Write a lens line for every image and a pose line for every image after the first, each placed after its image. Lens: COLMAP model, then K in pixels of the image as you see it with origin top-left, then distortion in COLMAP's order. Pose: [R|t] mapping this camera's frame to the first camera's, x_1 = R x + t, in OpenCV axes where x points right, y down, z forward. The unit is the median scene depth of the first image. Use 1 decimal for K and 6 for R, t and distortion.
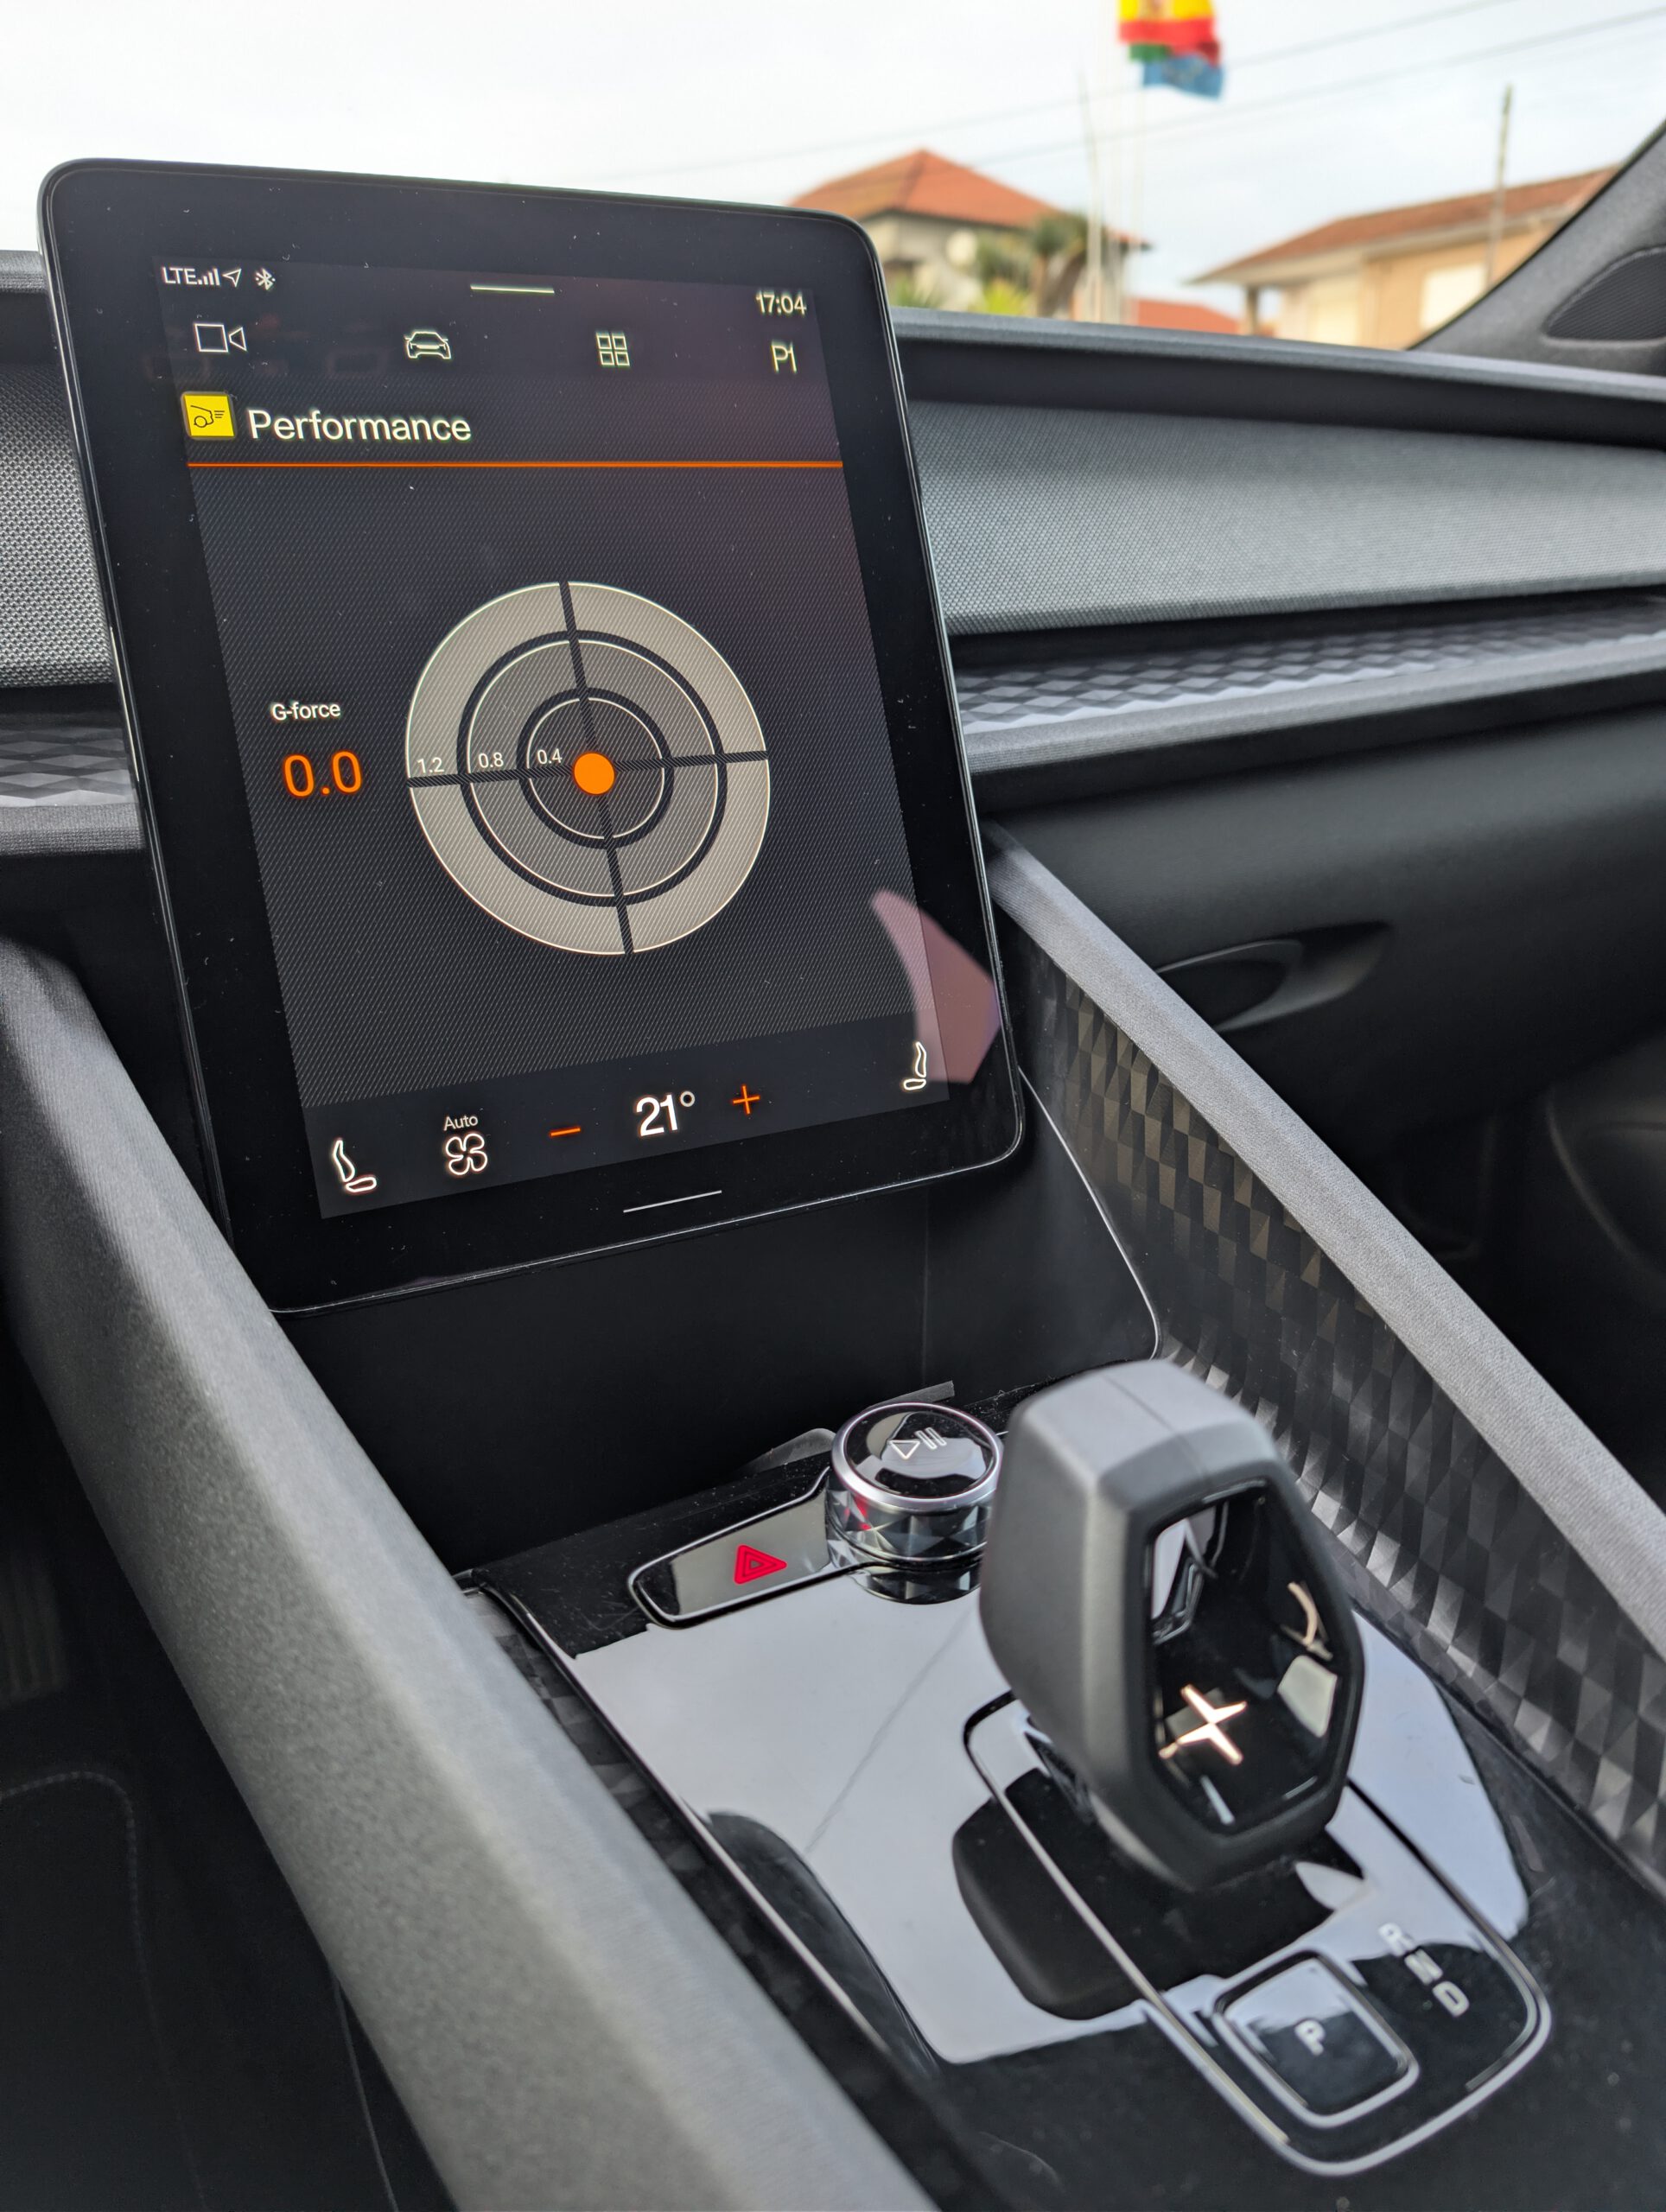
lens RADIAL K [[1593.0, 0, 840.2], [0, 1593.0, 1093.4], [0, 0, 1]] dist [0.001981, -0.007808]
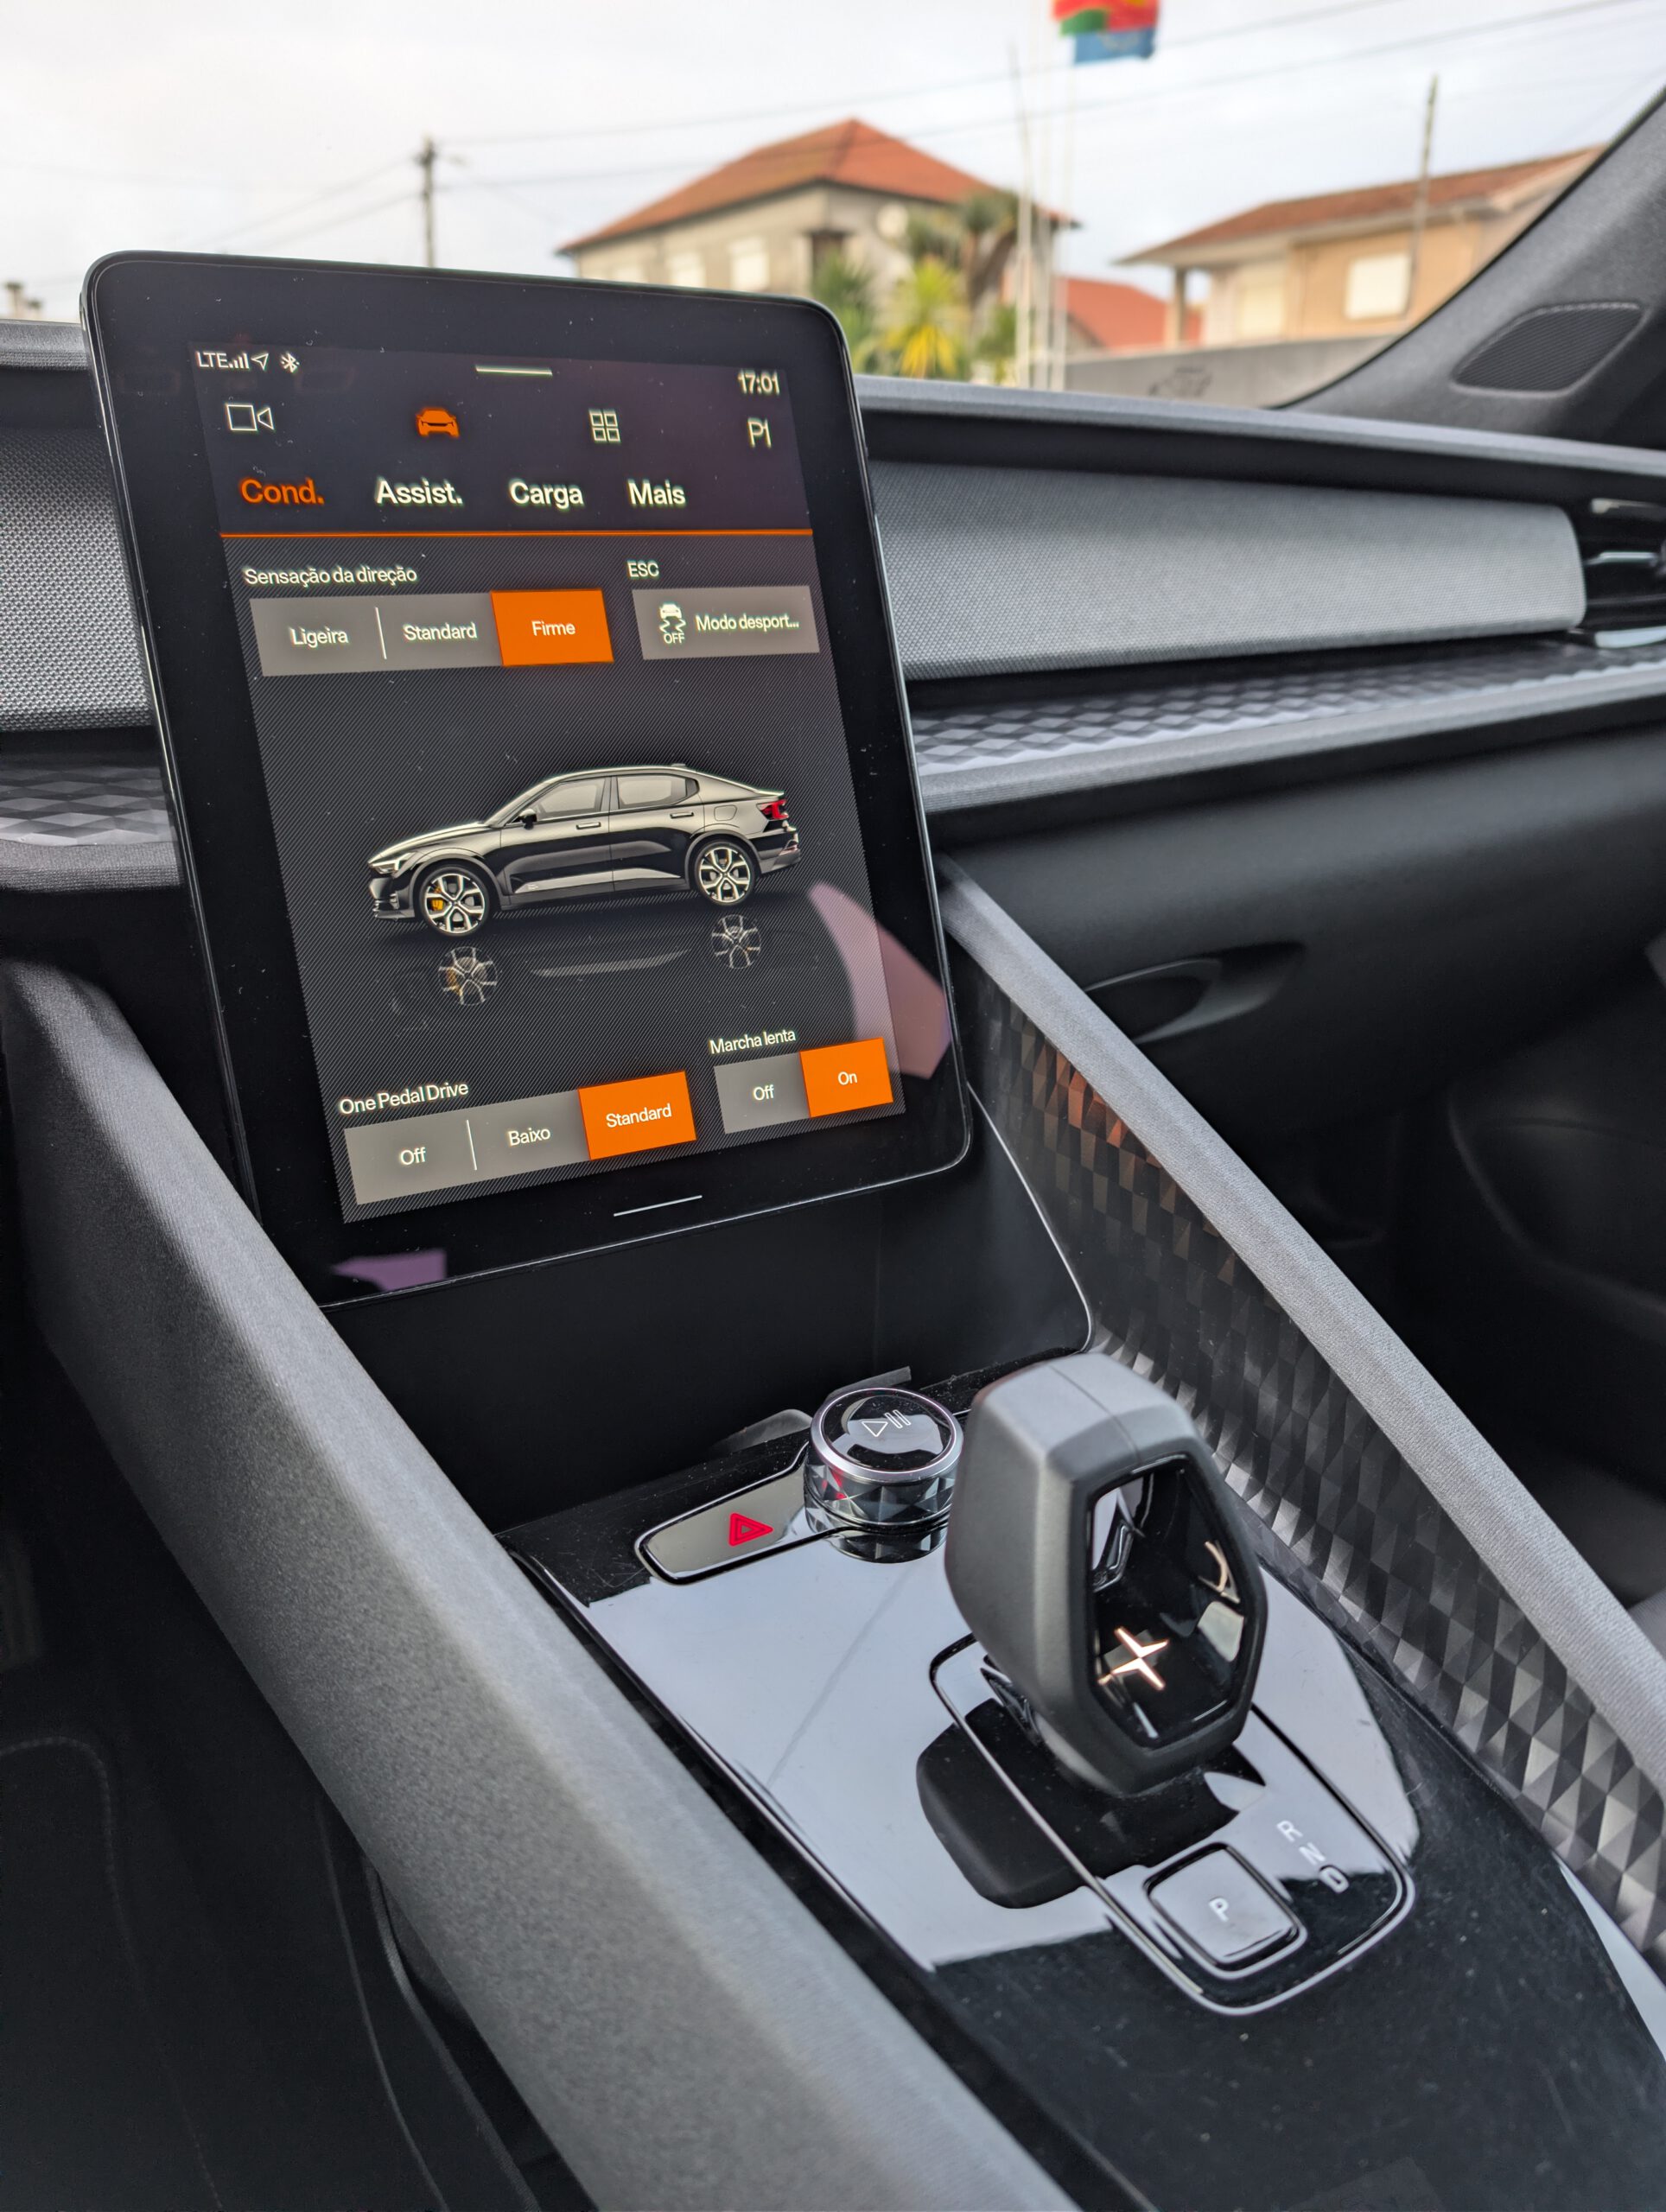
lens RADIAL K [[1593.0, 0, 837.1], [0, 1593.0, 1098.8], [0, 0, 1]] dist [0.001981, -0.007808]
pose [[0.998920, 0.005497, 0.046140, -0.036934], [-0.006391, 0.999794, 0.019253, -0.032717], [-0.046024, -0.019527, 0.998749, -0.125602]]
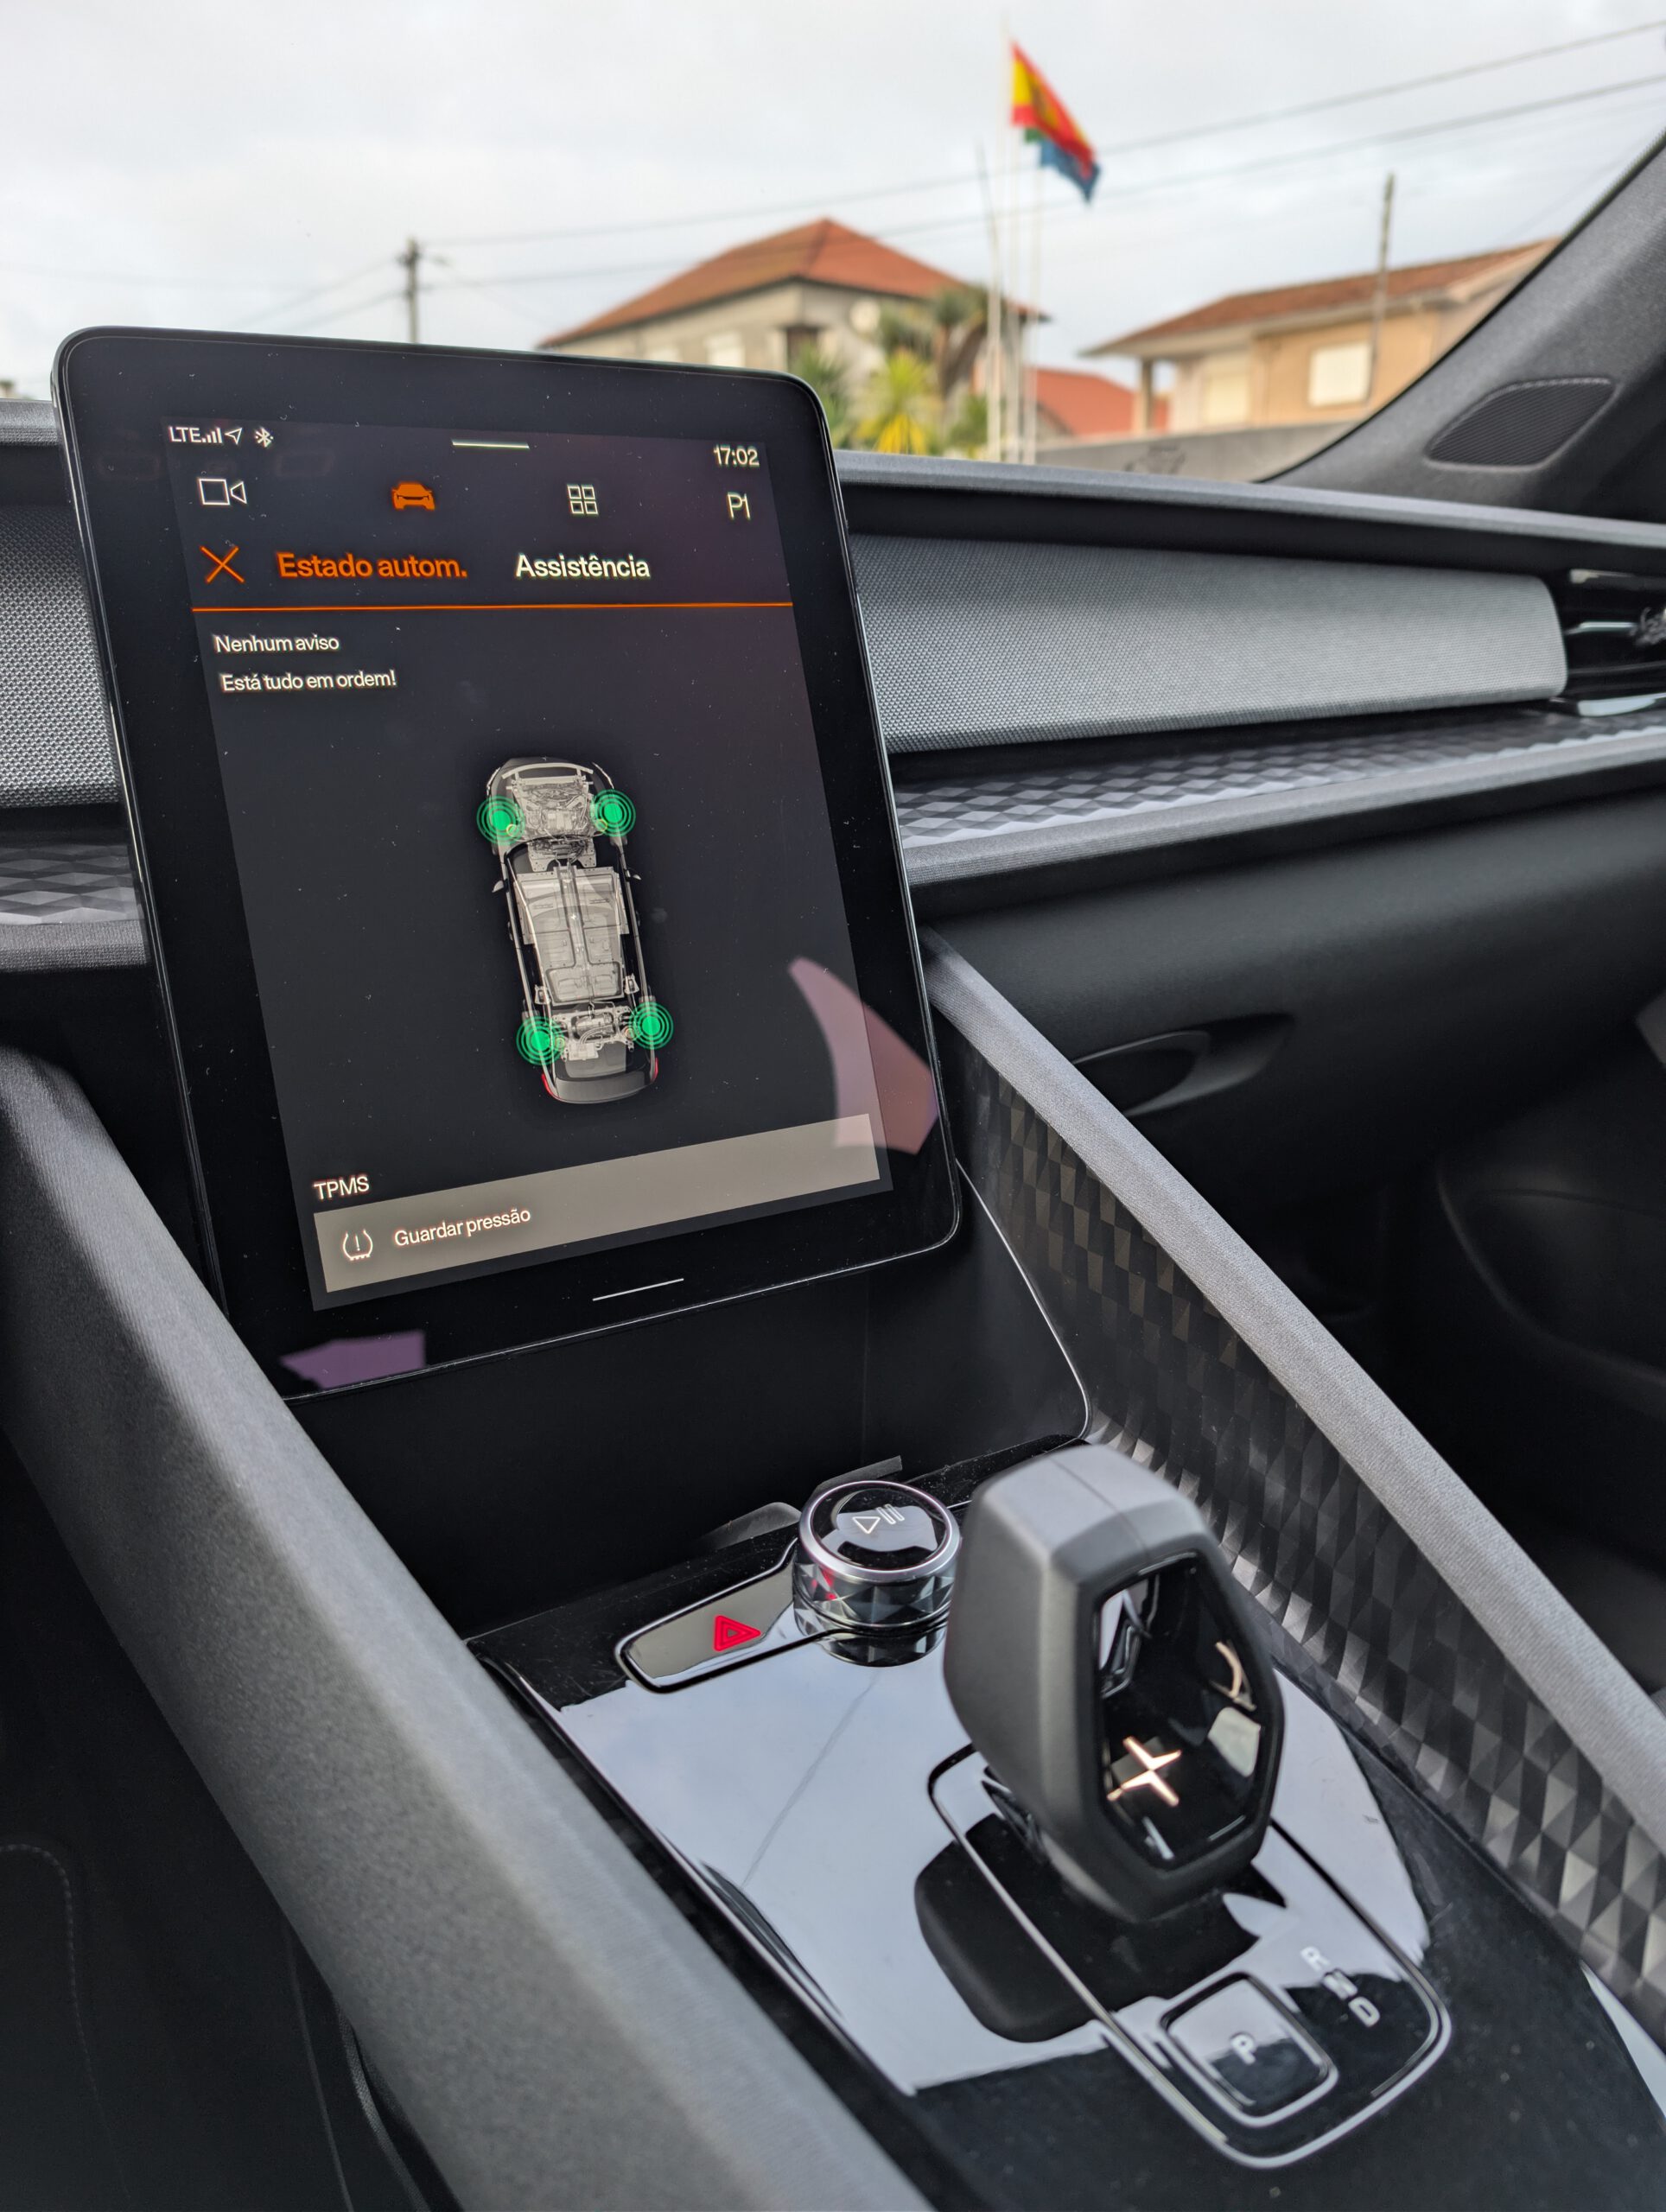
lens RADIAL K [[1593.0, 0, 821.5], [0, 1593.0, 1099.4], [0, 0, 1]] dist [0.001981, -0.007808]
pose [[0.998822, -0.000604, 0.048529, -0.039081], [0.001946, 0.999617, -0.027608, -0.034749], [-0.048493, 0.027670, 0.998440, -0.090170]]
